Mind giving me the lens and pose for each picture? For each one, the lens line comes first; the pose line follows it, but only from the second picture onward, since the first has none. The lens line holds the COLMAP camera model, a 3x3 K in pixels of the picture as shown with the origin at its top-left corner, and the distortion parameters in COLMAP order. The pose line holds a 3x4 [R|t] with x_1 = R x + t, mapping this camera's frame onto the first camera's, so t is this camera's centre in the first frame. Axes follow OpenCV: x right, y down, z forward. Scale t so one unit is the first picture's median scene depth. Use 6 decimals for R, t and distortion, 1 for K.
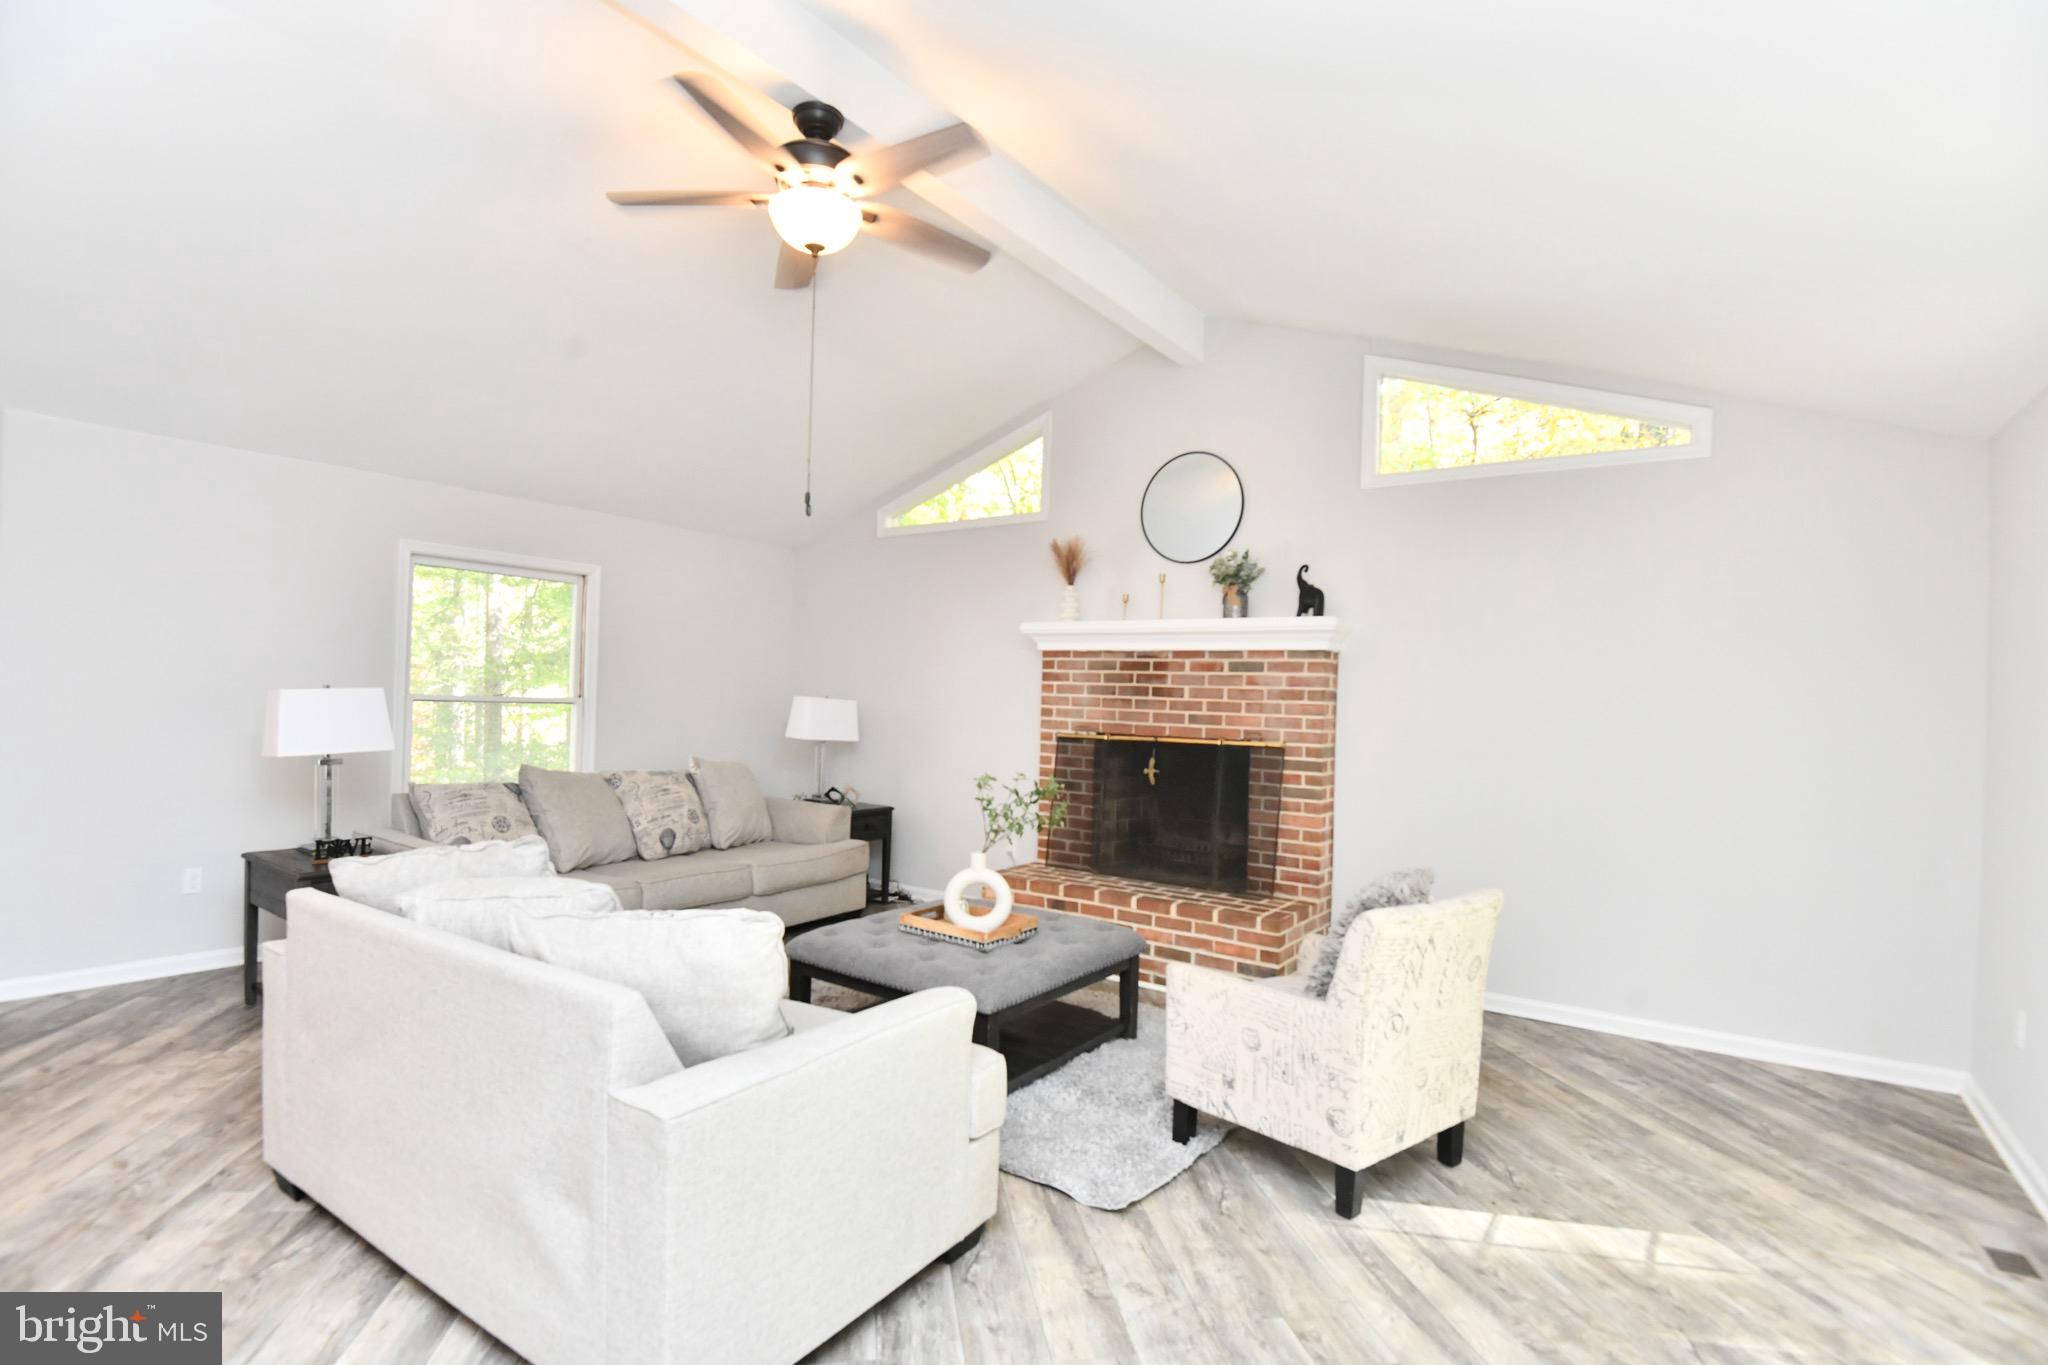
lens RADIAL K [[959.8, 0, 1027.9], [0, 959.8, 694.6], [0, 0, 1]] dist [-0.000105, -0.021206]
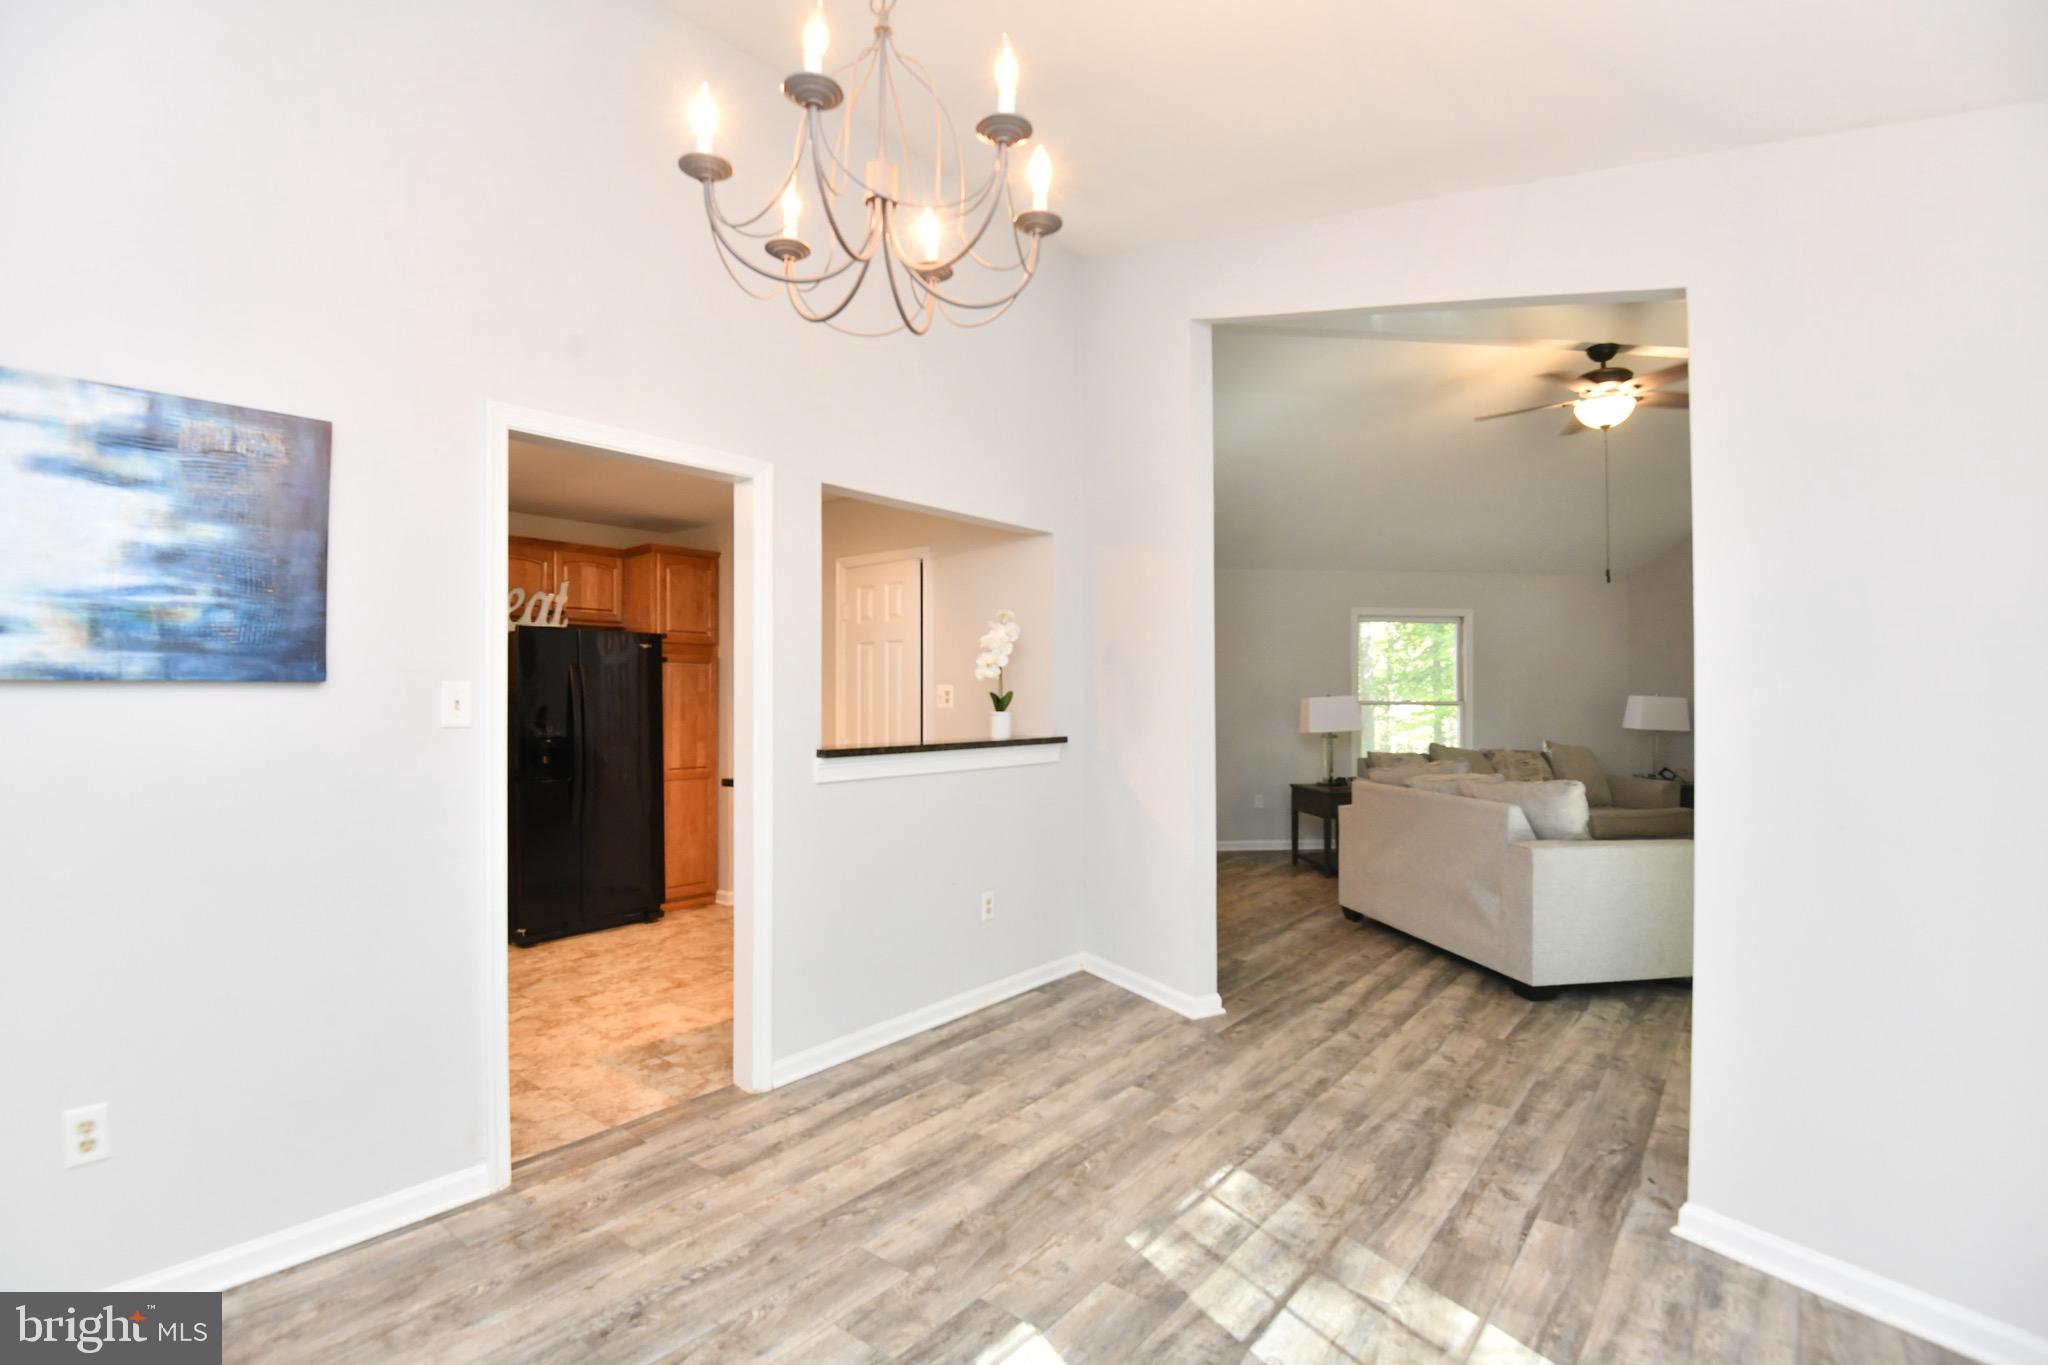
lens RADIAL K [[959.8, 0, 1027.9], [0, 959.8, 694.6], [0, 0, 1]] dist [-0.000105, -0.021206]
pose [[0.668920, -0.033354, -0.742586, 0.207937], [0.021729, 0.999443, -0.025318, 0.019006], [0.743017, 0.000800, 0.669272, -0.556802]]
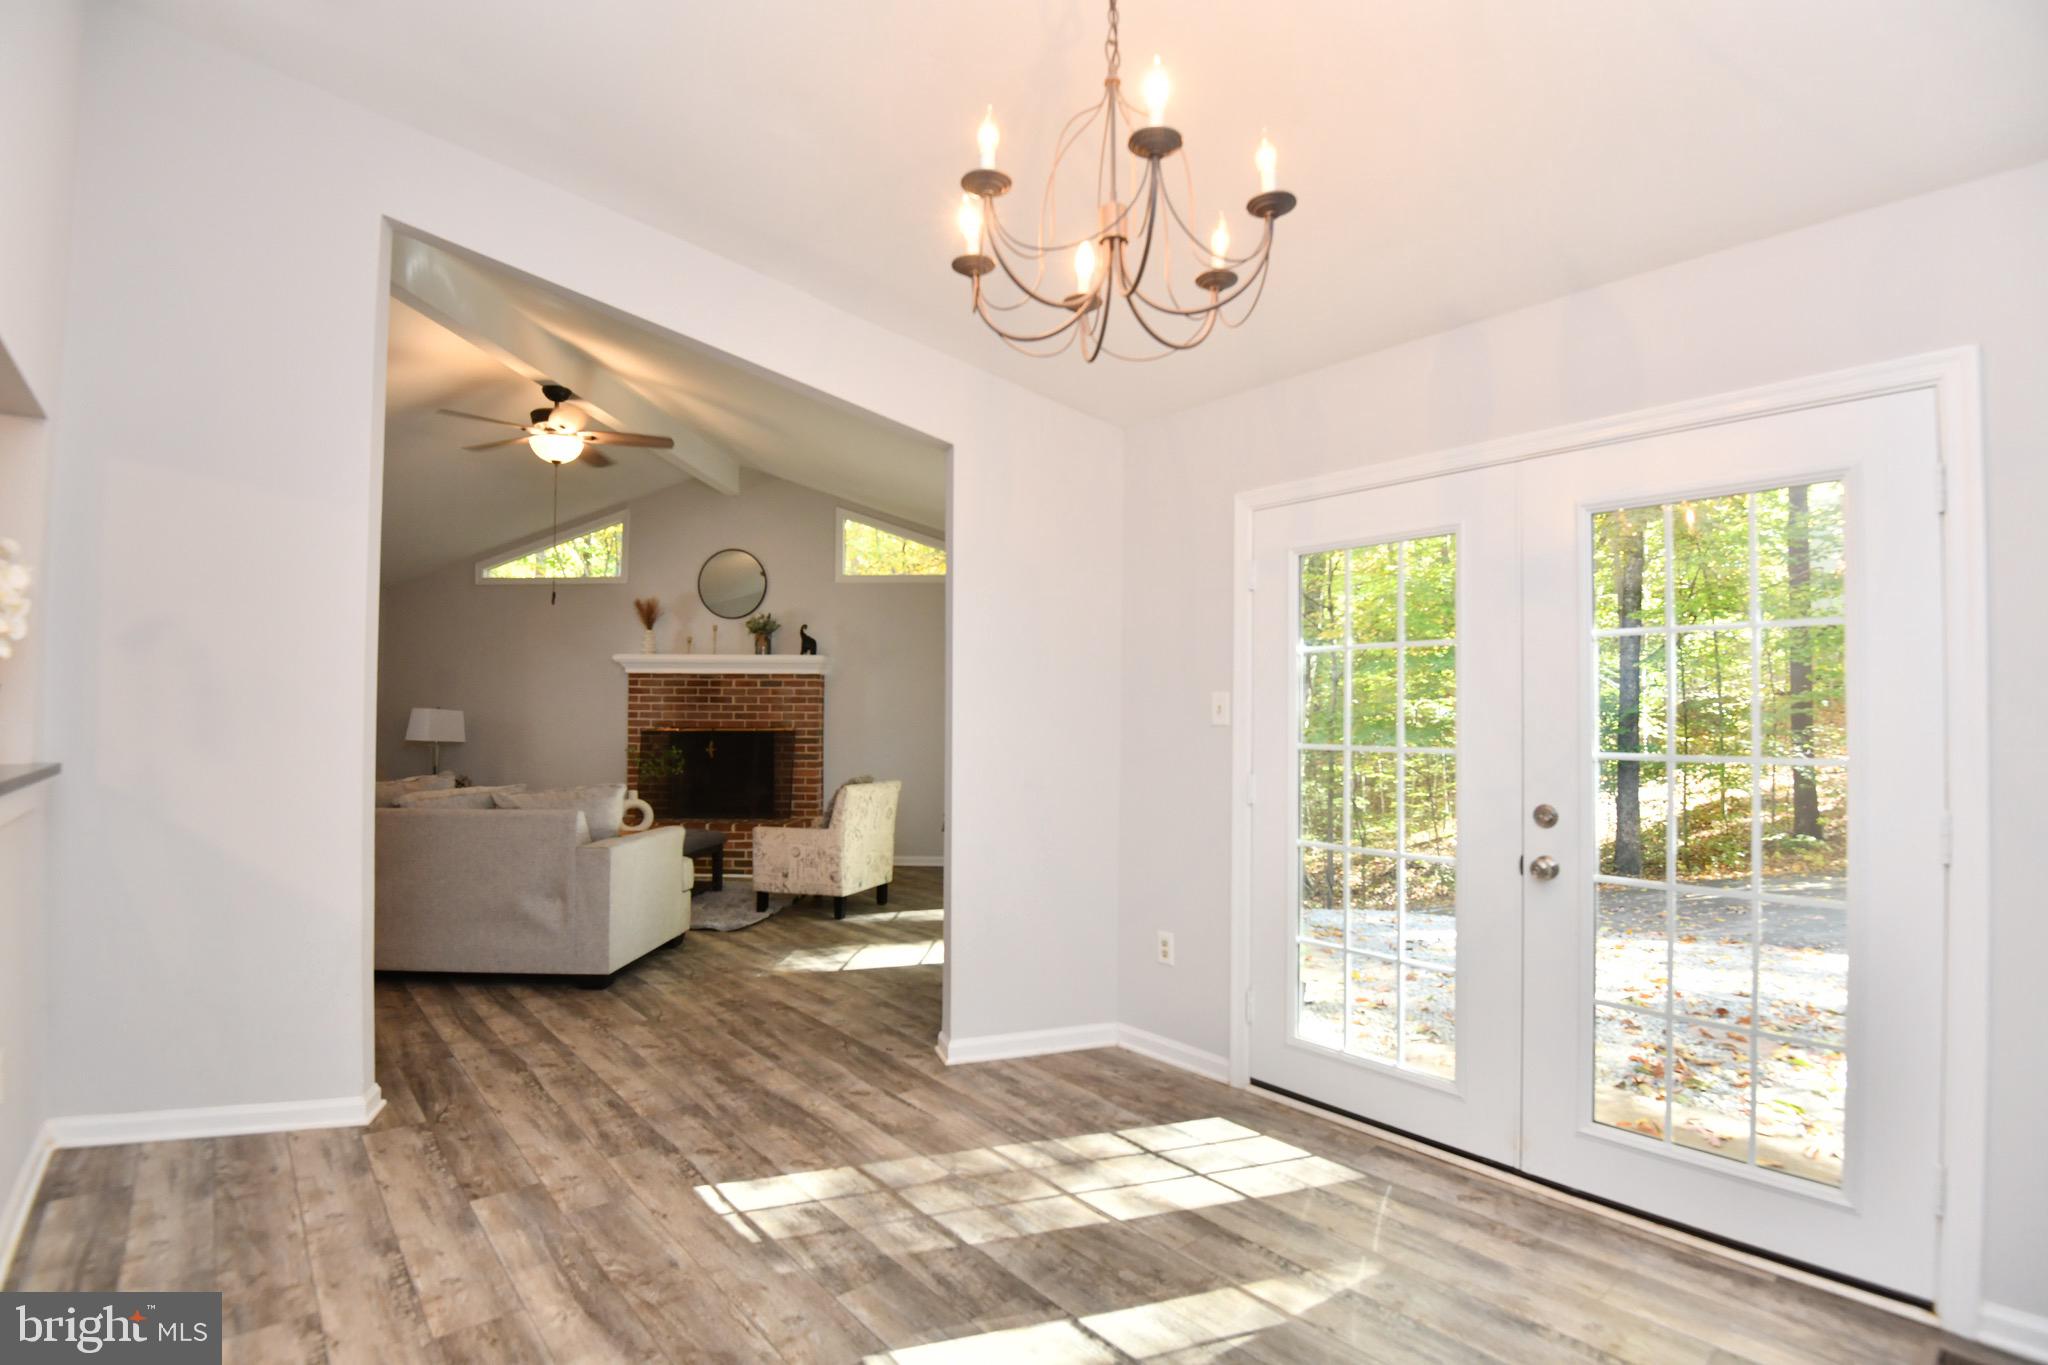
lens RADIAL K [[959.8, 0, 1027.9], [0, 959.8, 694.6], [0, 0, 1]] dist [-0.000105, -0.021206]
pose [[0.857681, -0.010428, 0.514076, -0.243312], [0.018231, 0.999782, -0.010137, 0.014744], [-0.513859, 0.018066, 0.857685, -0.650707]]
